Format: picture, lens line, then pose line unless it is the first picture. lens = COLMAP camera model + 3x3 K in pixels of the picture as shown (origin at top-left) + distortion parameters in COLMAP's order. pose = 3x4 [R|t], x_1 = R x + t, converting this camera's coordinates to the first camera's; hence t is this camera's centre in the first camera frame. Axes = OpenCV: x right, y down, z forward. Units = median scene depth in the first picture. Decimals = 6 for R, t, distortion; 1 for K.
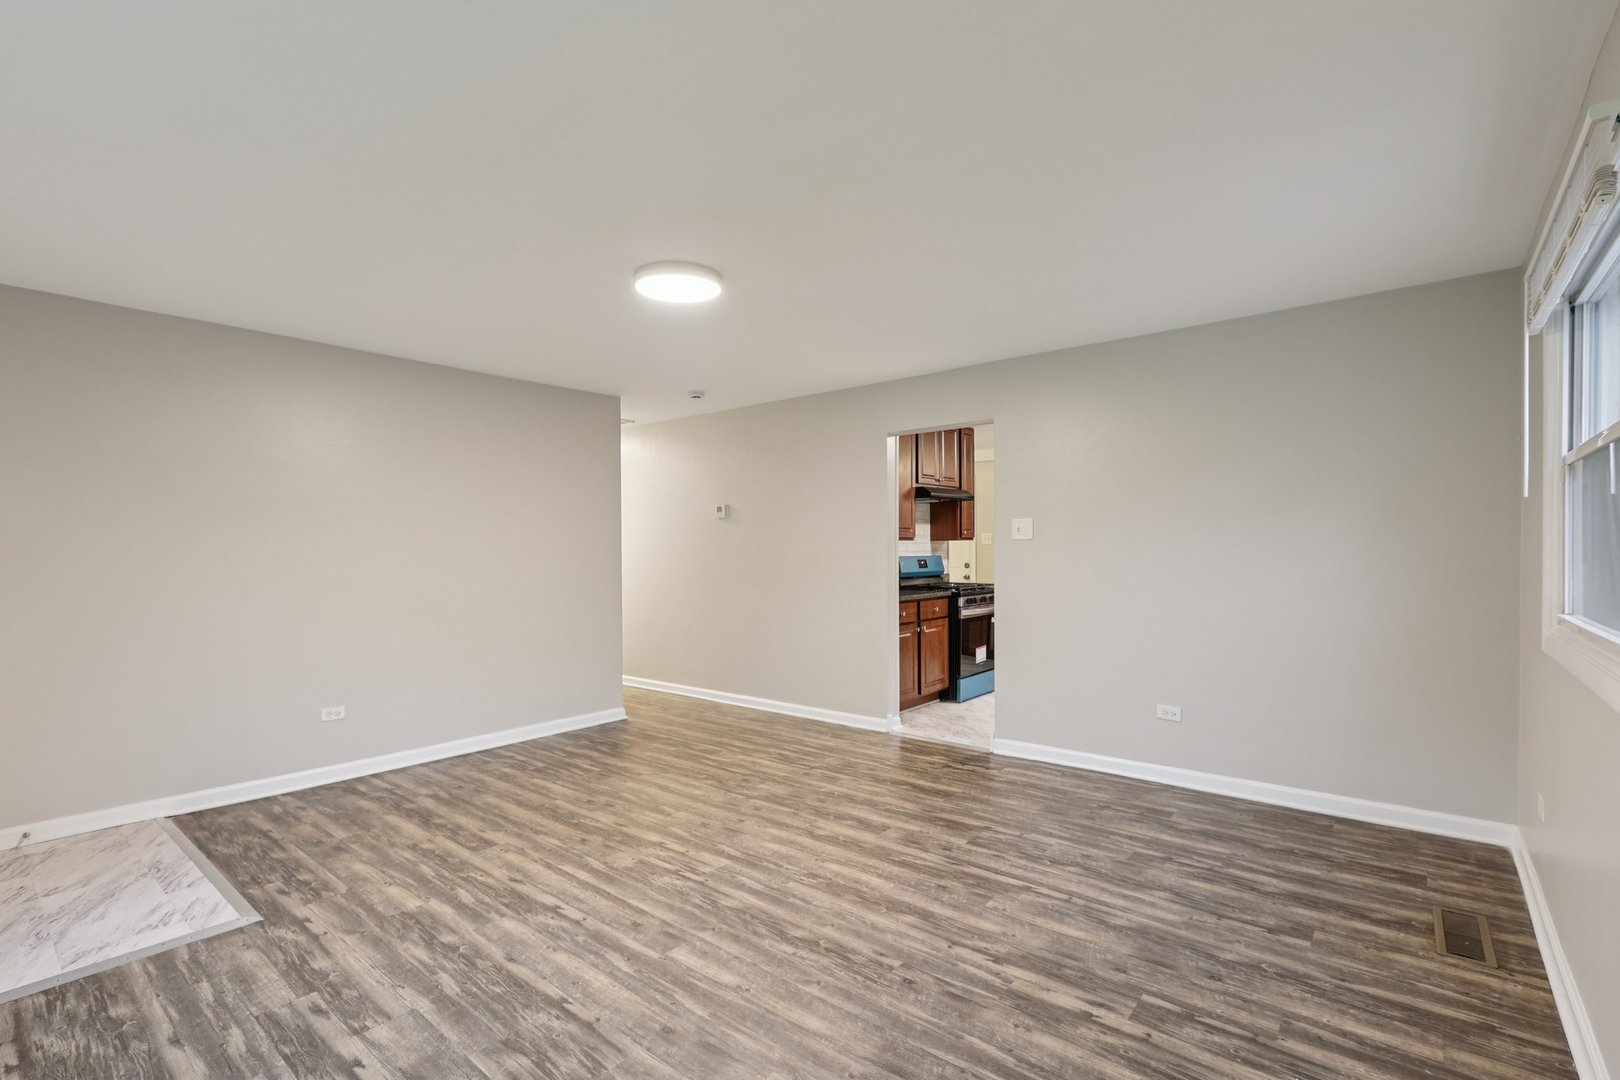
lens RADIAL K [[730.8, 0, 810.0], [0, 730.8, 540.0], [0, 0, 1]] dist [-0.000895, -0.000424]
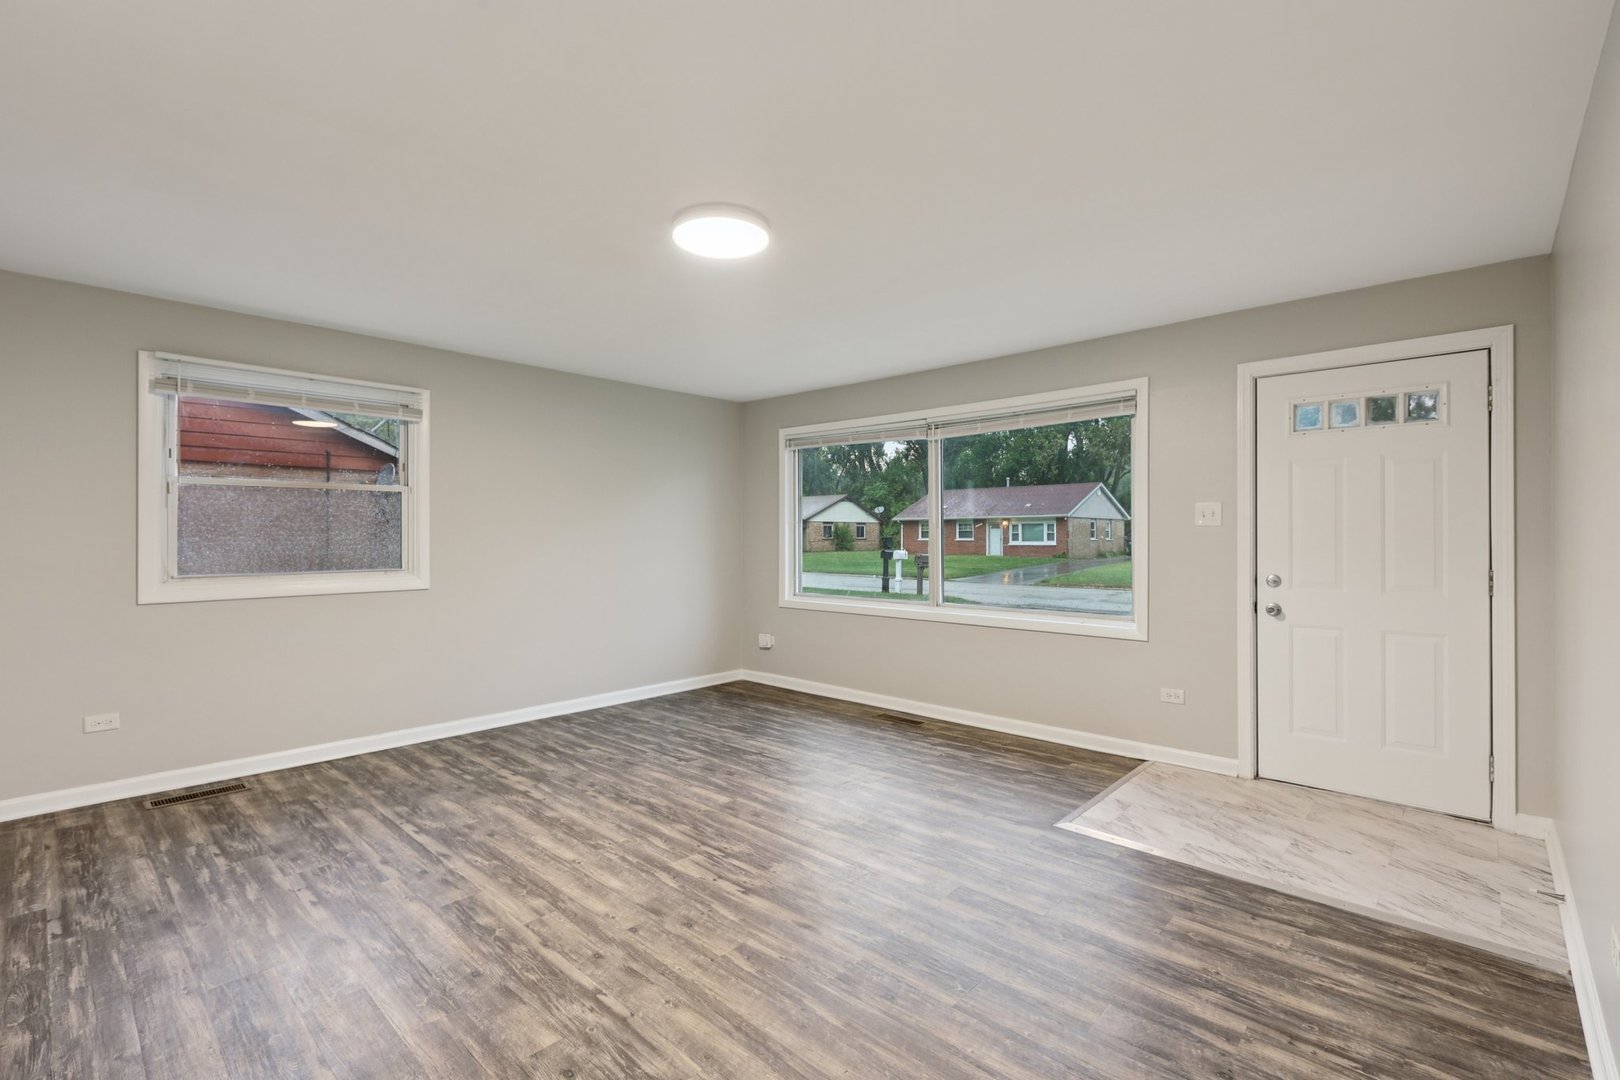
lens RADIAL K [[730.8, 0, 810.0], [0, 730.8, 540.0], [0, 0, 1]] dist [-0.000895, -0.000424]
pose [[-0.998156, 0.003599, 0.060595, -0.374373], [0.003226, 0.999975, -0.006241, 0.032247], [-0.060616, -0.006034, -0.998143, 2.082737]]
